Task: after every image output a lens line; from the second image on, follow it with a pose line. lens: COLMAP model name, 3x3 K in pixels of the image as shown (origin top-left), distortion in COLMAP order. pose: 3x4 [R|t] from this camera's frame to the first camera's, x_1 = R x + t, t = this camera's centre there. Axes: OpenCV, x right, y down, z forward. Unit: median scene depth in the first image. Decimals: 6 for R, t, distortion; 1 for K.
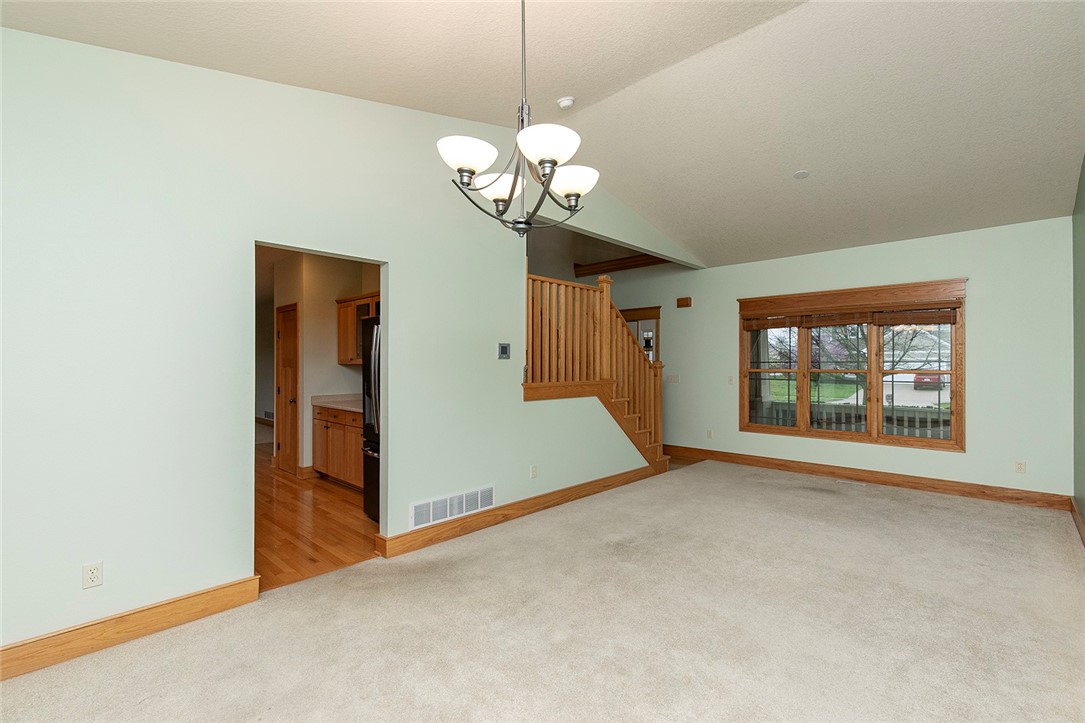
lens RADIAL K [[491.8, 0, 545.6], [0, 491.8, 365.4], [0, 0, 1]] dist [0.000714, 0.000120]
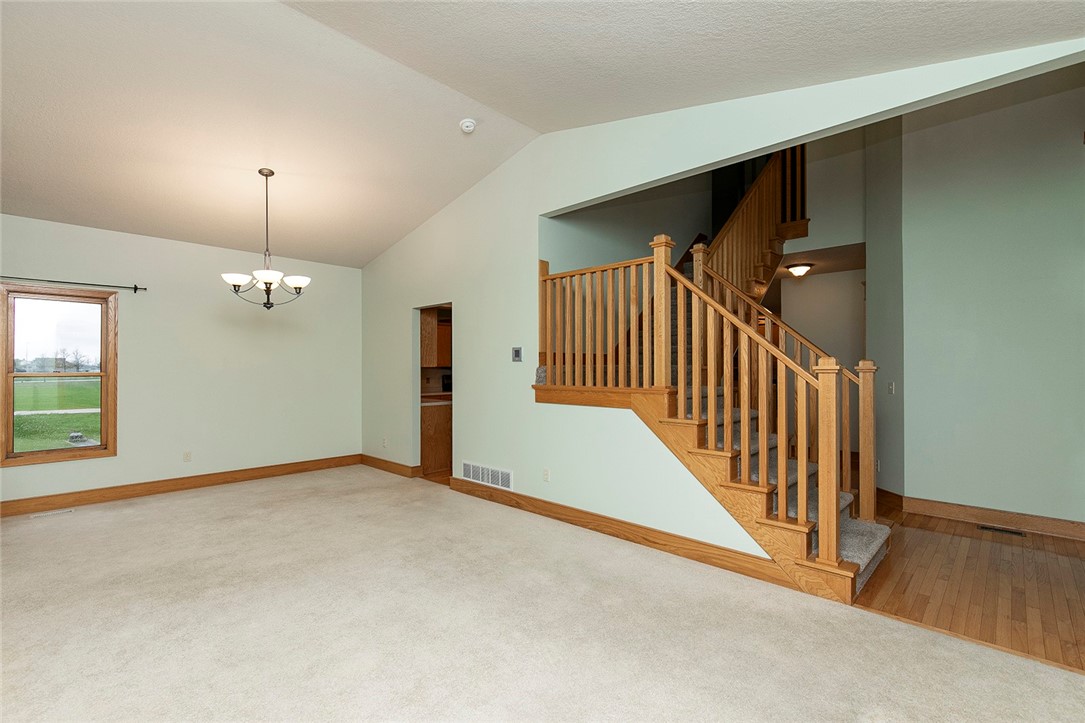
lens RADIAL K [[491.8, 0, 545.6], [0, 491.8, 361.7], [0, 0, 1]] dist [0.000714, 0.000120]
pose [[-0.007086, -0.005628, -0.999959, 1.024139], [0.006987, 0.999959, -0.005677, -0.005841], [0.999950, -0.007026, -0.007047, 1.071928]]
